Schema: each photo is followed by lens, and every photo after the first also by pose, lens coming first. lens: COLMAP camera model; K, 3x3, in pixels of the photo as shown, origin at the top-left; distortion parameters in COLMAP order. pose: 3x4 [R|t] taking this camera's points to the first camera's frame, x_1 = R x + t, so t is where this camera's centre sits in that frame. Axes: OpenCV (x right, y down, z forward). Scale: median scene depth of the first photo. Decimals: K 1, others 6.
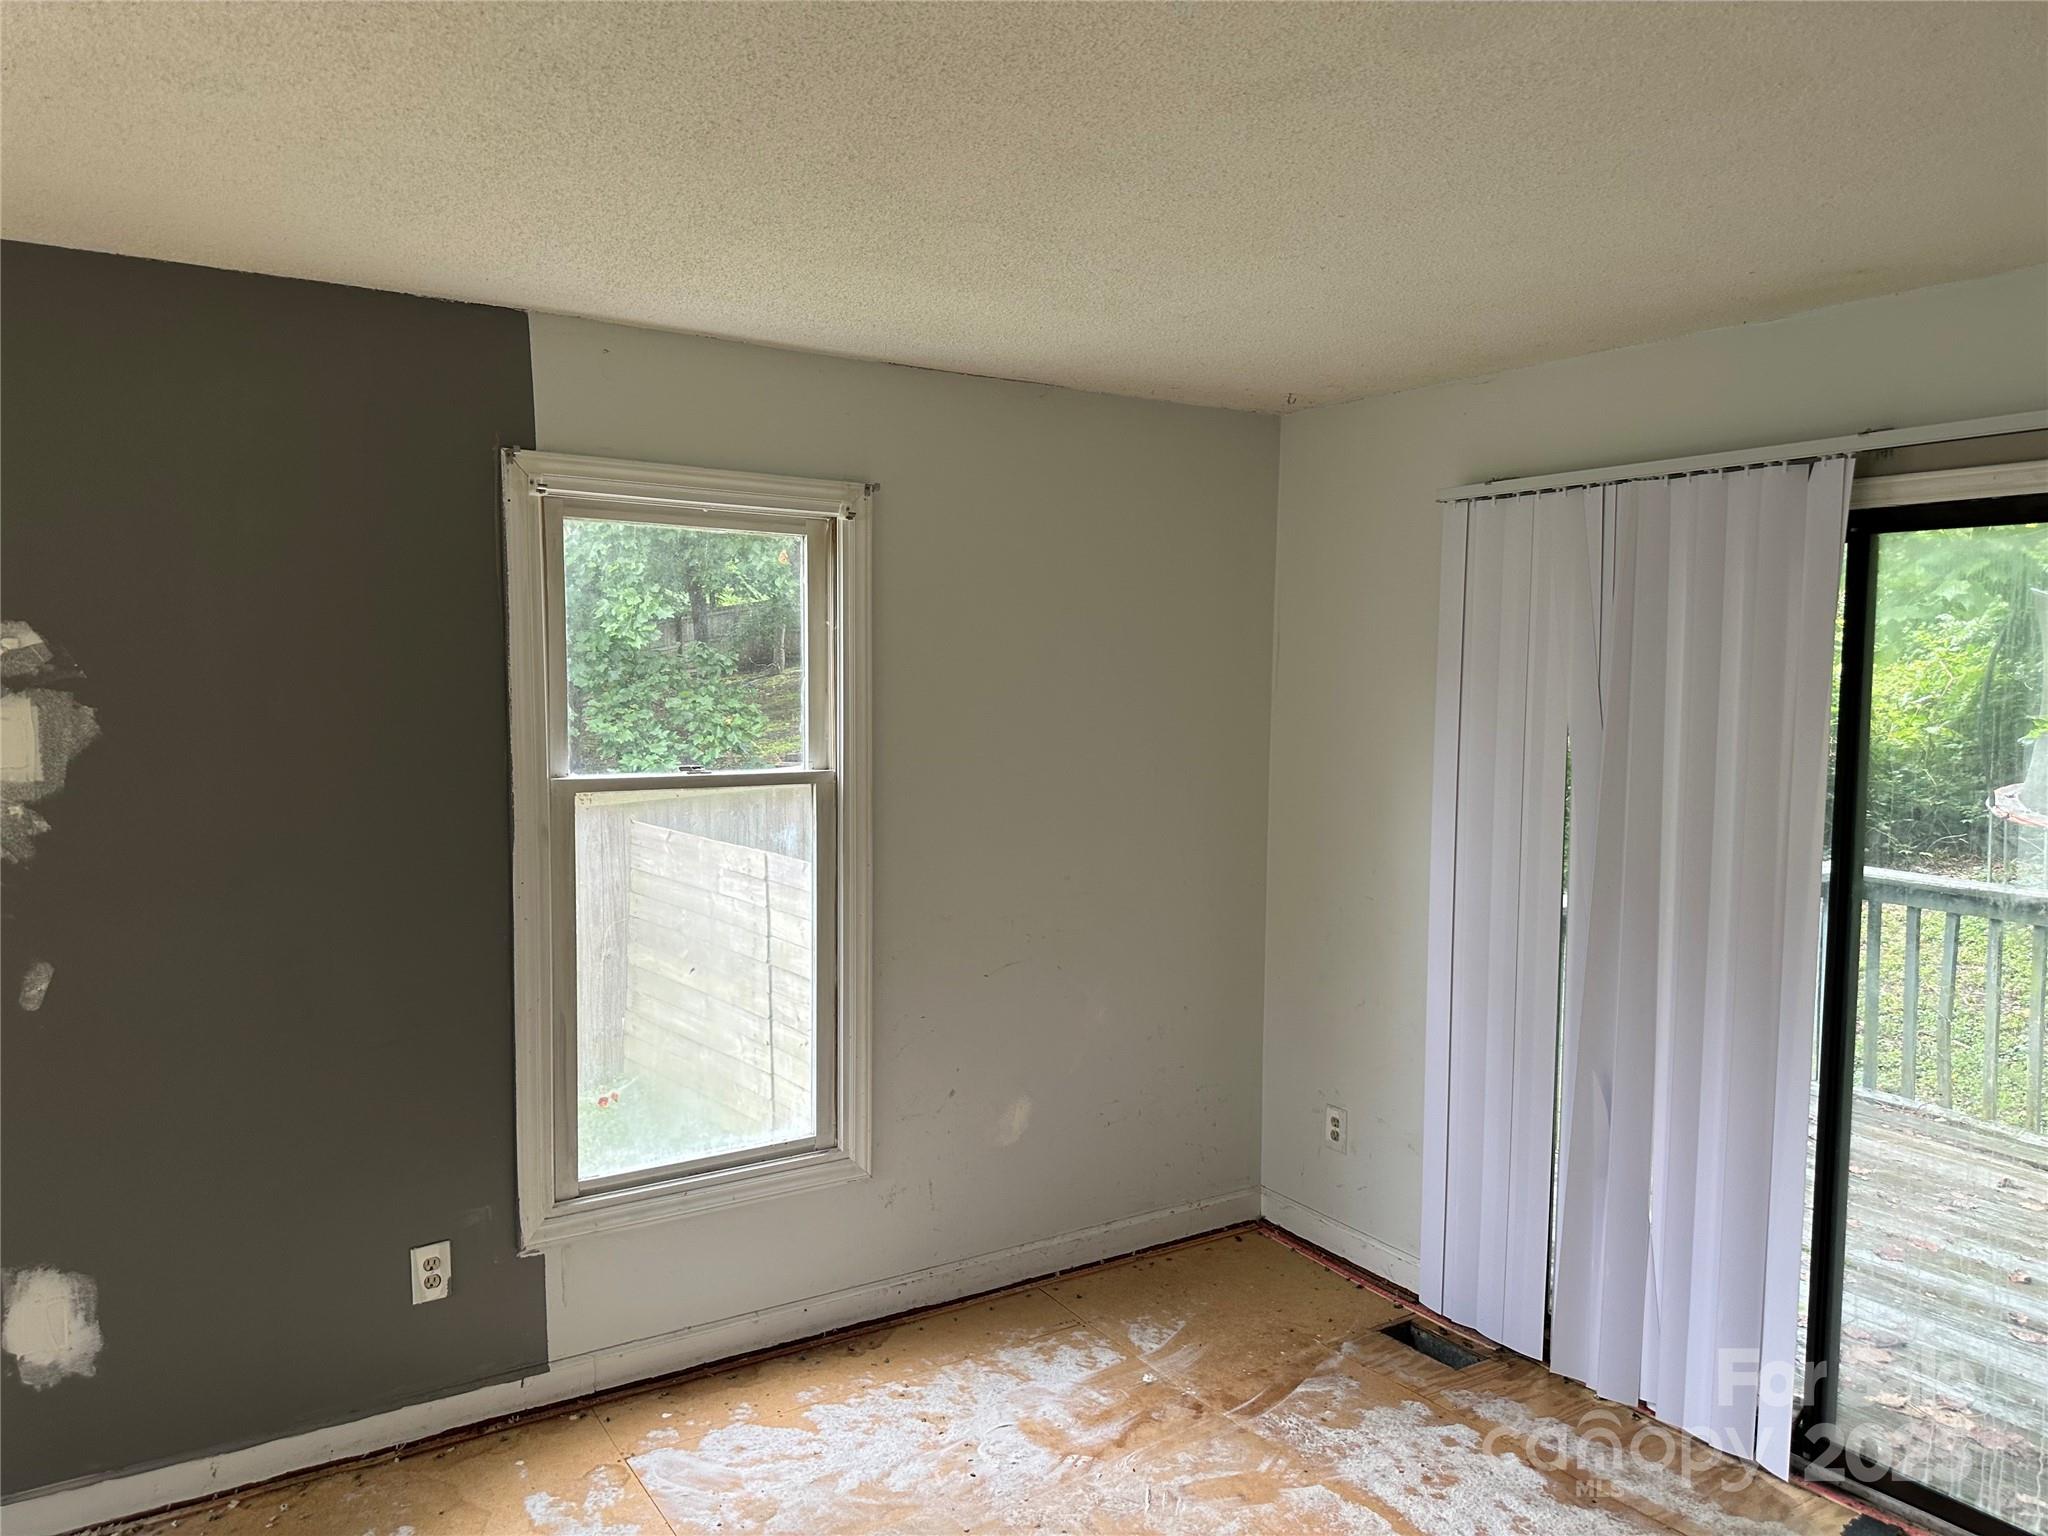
lens RADIAL K [[1434.7, 0, 1021.5], [0, 1434.7, 777.3], [0, 0, 1]] dist [0.047869, -0.064054]
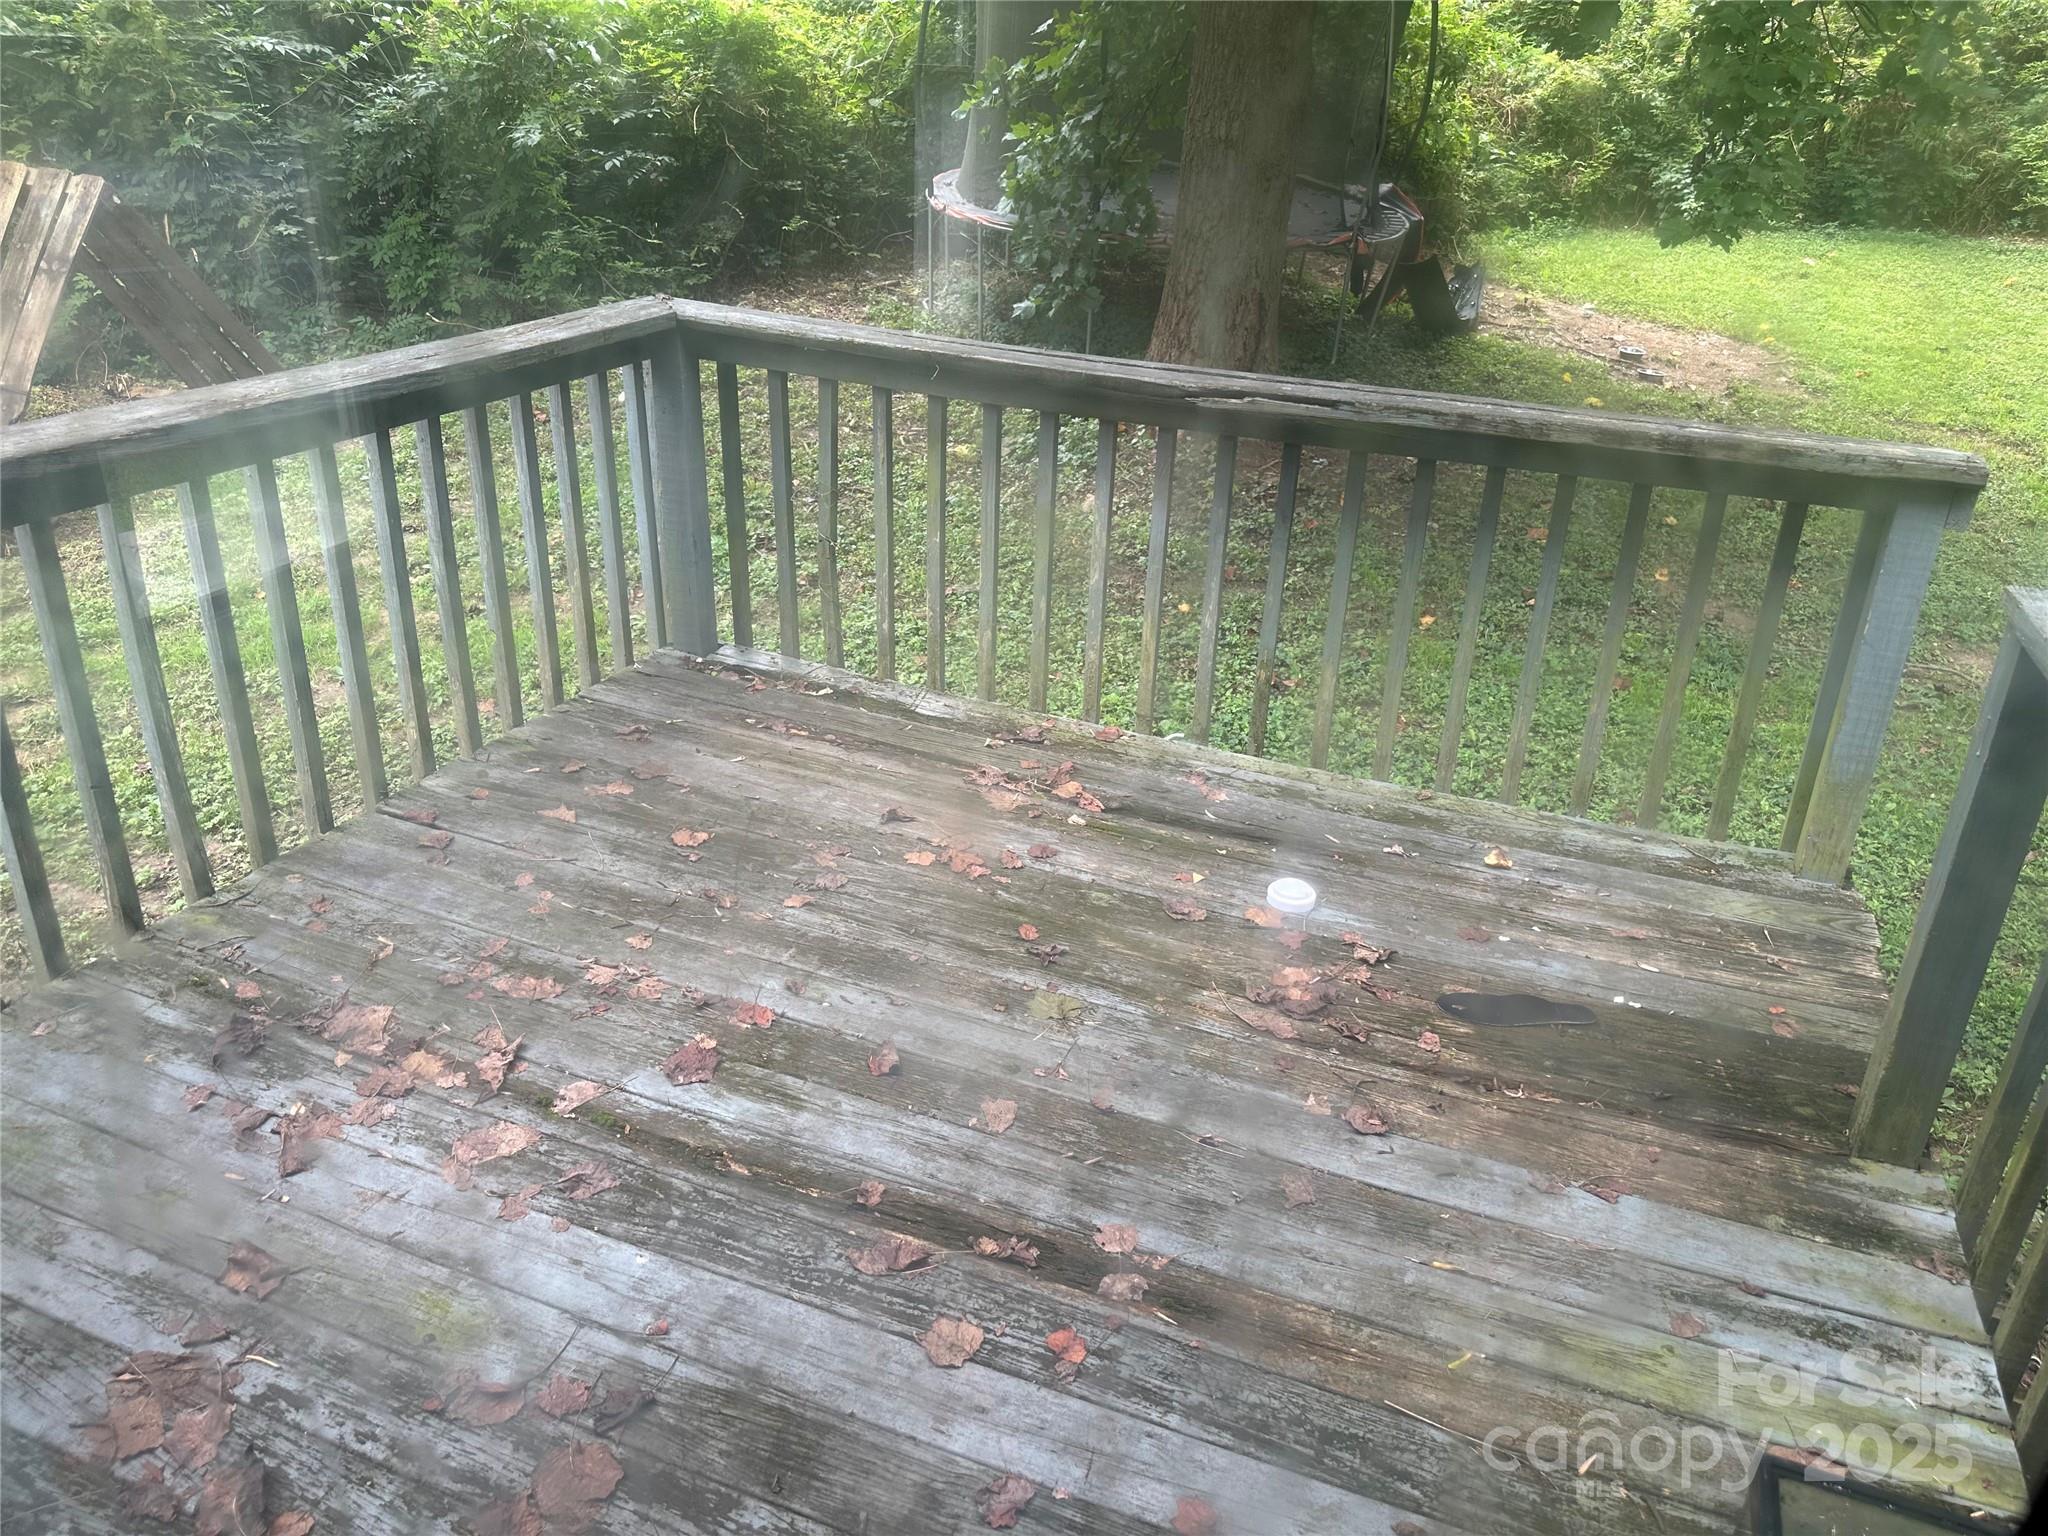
lens RADIAL K [[1436.9, 0, 1020.1], [0, 1436.9, 740.6], [0, 0, 1]] dist [0.053467, -0.055711]
pose [[0.809347, -0.220899, 0.544207, 0.519218], [0.004282, 0.928771, 0.370629, 0.004375], [-0.587315, -0.297637, 0.752644, 0.655756]]
